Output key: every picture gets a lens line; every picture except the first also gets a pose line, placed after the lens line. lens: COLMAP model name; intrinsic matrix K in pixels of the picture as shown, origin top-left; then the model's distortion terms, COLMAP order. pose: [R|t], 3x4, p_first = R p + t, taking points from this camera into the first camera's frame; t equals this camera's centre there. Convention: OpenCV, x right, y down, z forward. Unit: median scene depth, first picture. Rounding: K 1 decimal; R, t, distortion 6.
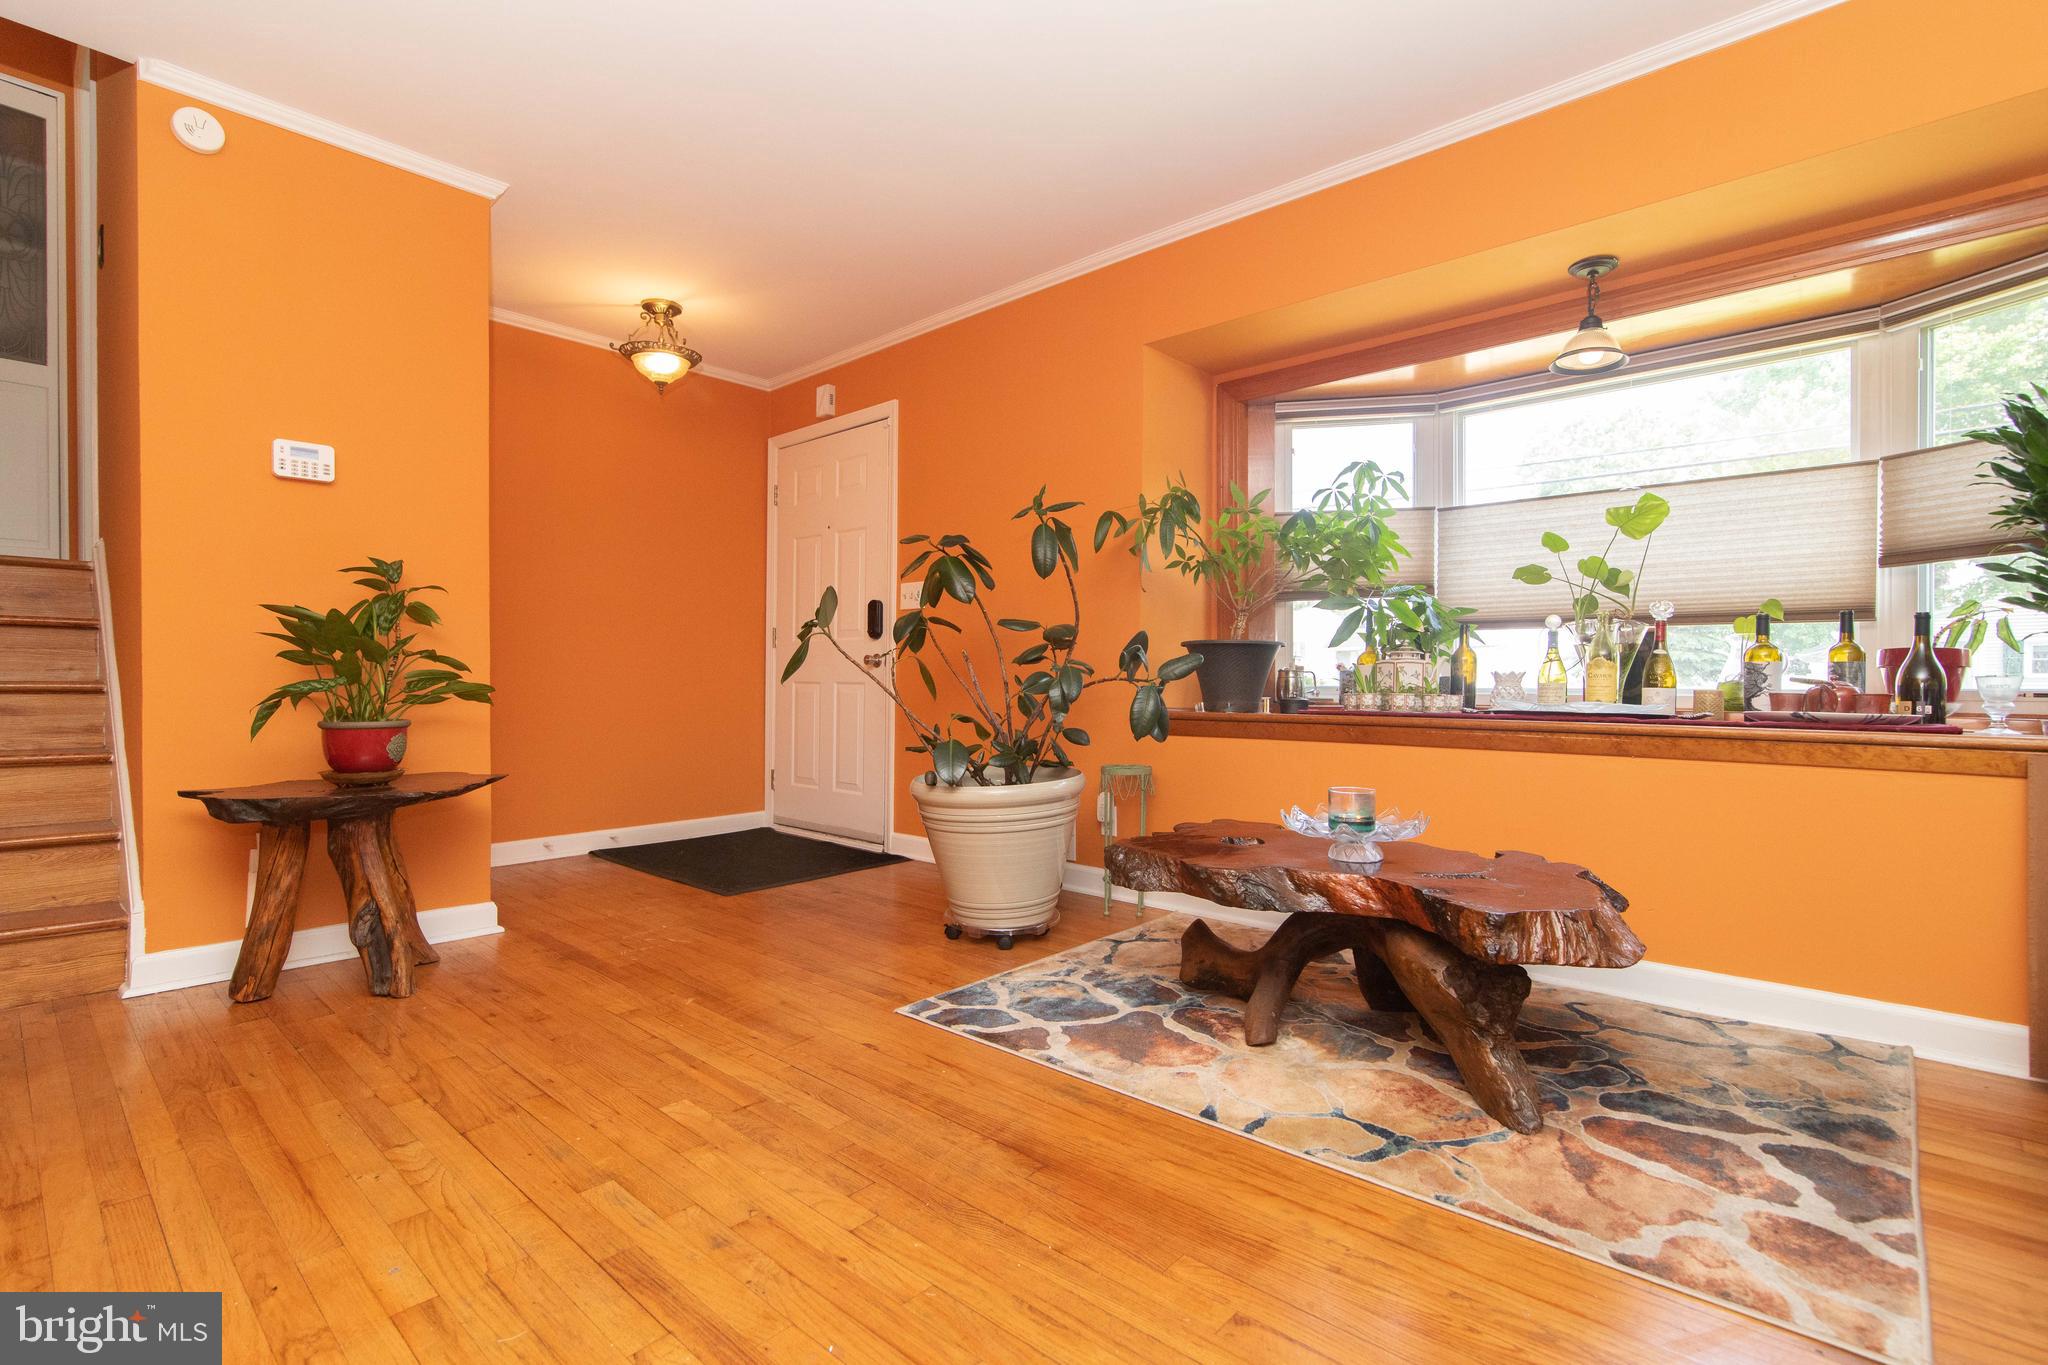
lens RADIAL K [[949.1, 0, 1026.6], [0, 949.1, 687.7], [0, 0, 1]] dist [0.000829, -0.000022]
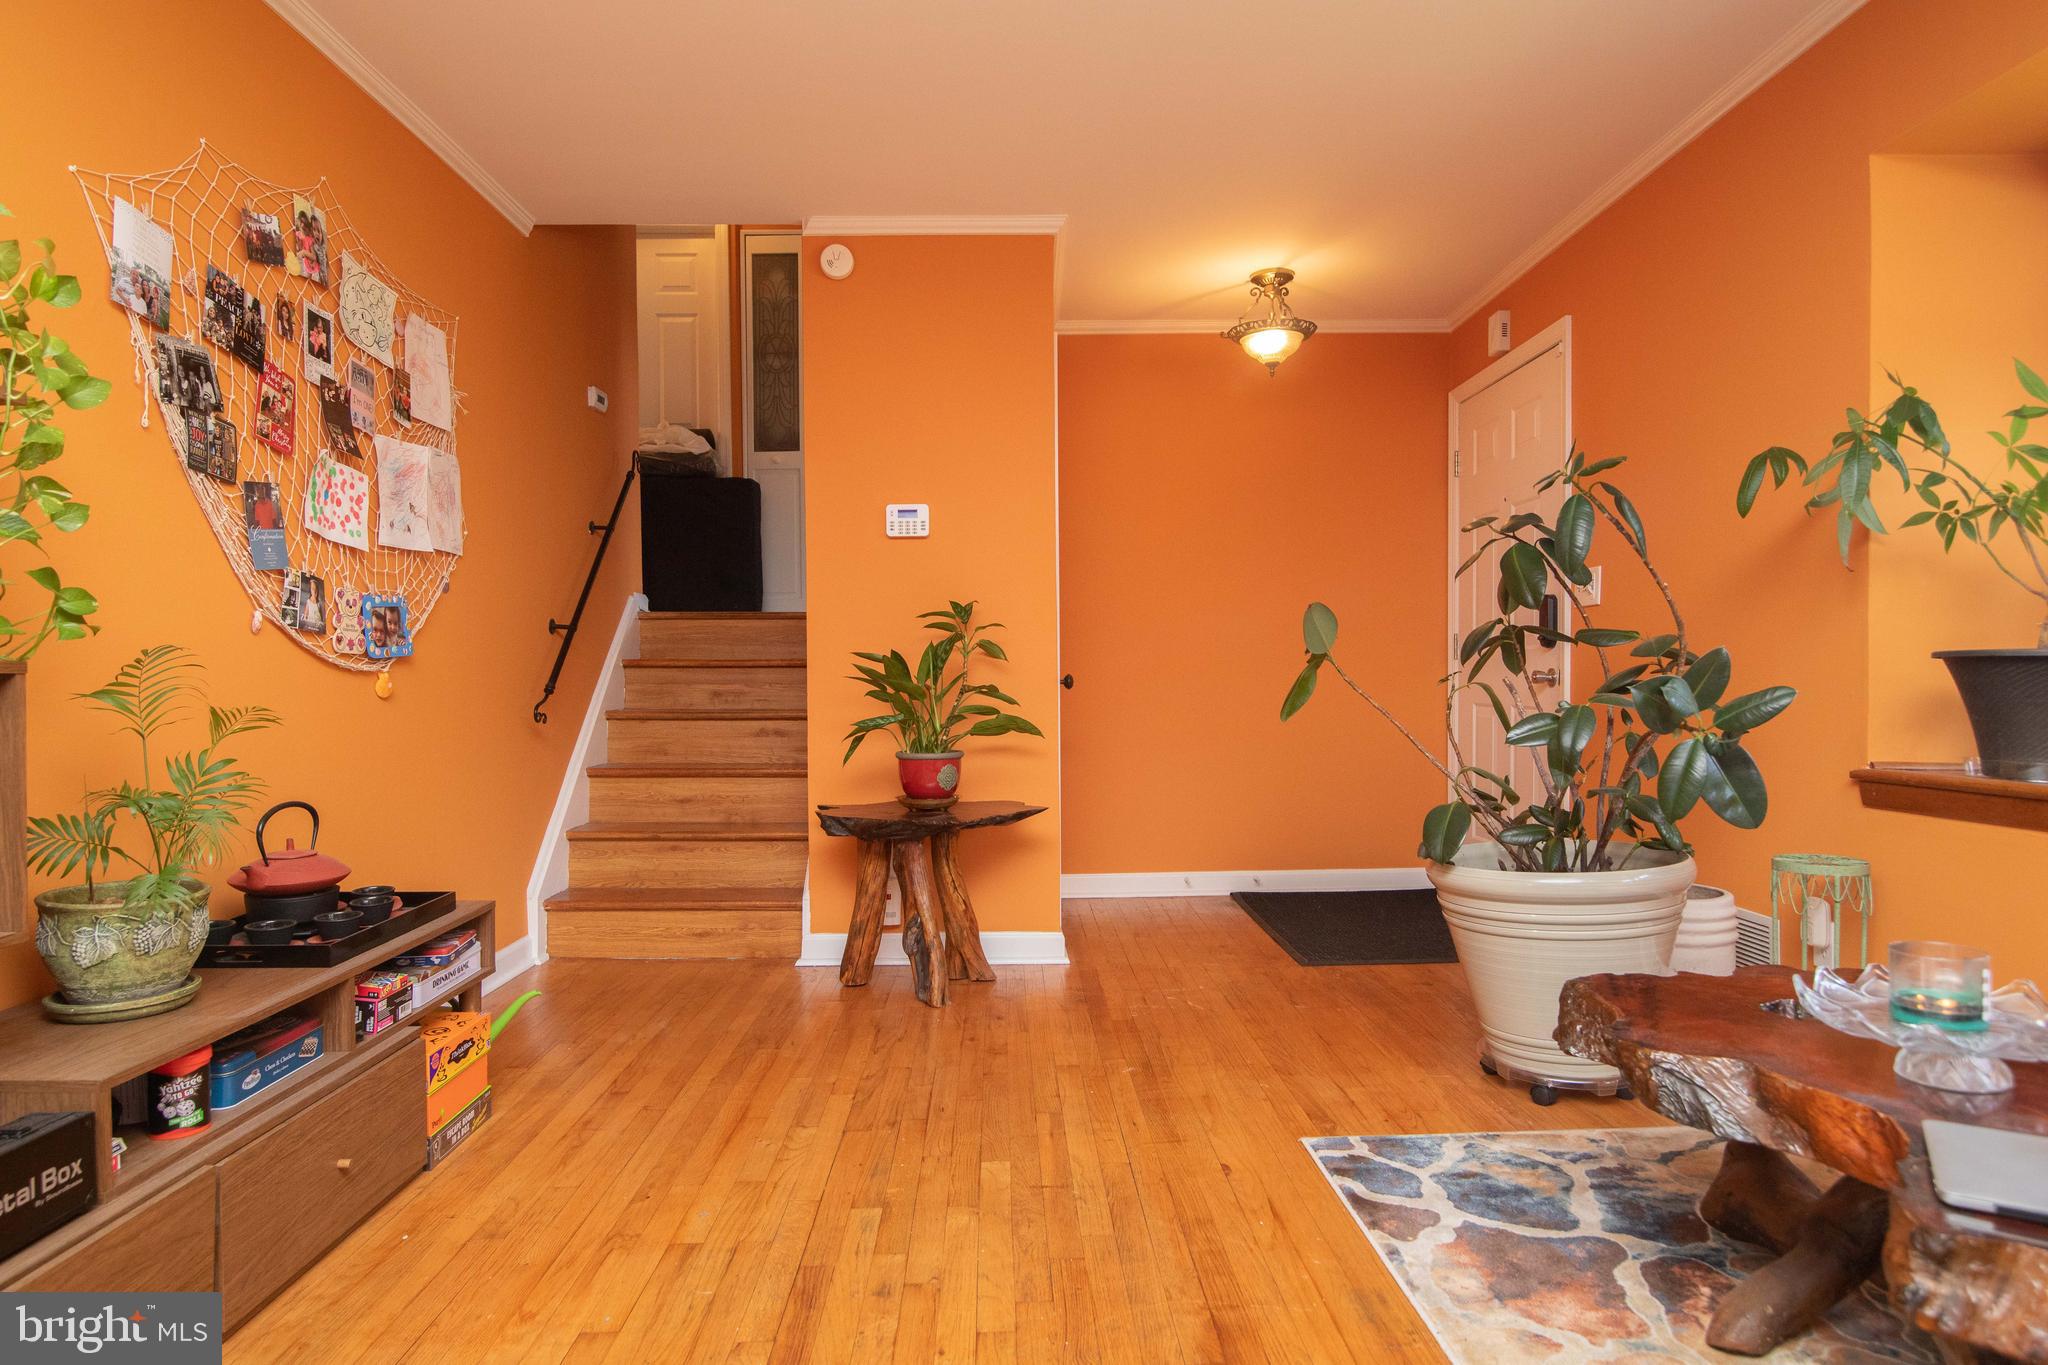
lens RADIAL K [[1197.4, 0, 1014.3], [0, 1197.4, 692.7], [0, 0, 1]] dist [-0.005409, 0.000173]
pose [[0.677650, -0.003408, -0.735376, 0.422814], [0.007011, 0.999974, 0.001826, -0.038686], [0.735351, -0.006393, 0.677657, 0.133595]]
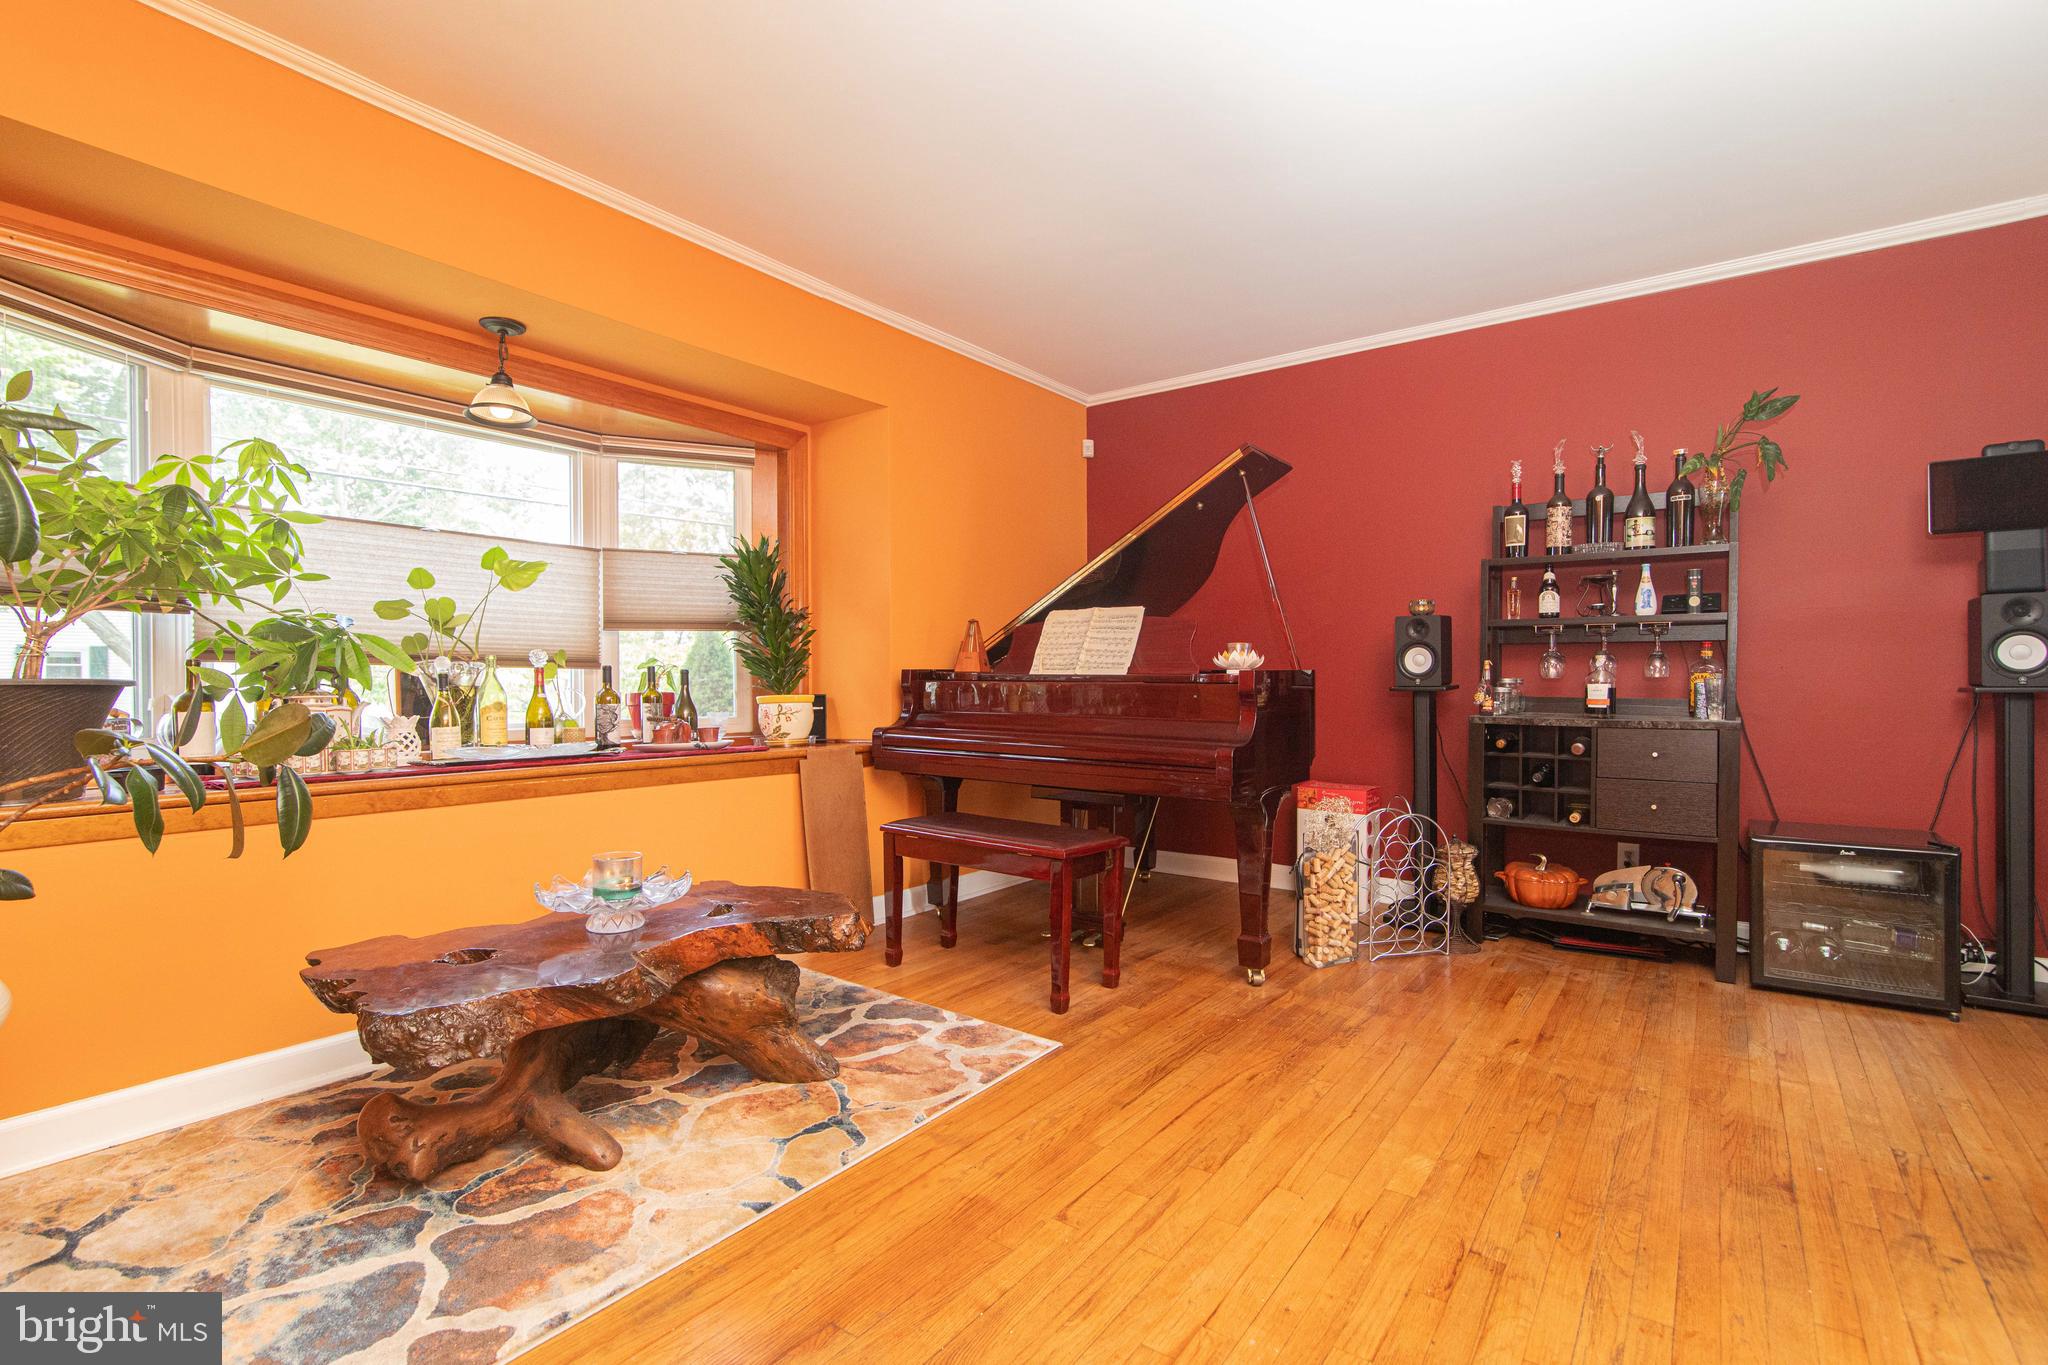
lens RADIAL K [[961.9, 0, 1051.0], [0, 961.9, 682.8], [0, 0, 1]] dist [-0.000344, -0.000392]
pose [[-0.126720, -0.006346, 0.991918, -0.587955], [0.007186, 0.999947, 0.007316, -0.062441], [-0.991913, 0.008055, -0.126668, 0.602325]]
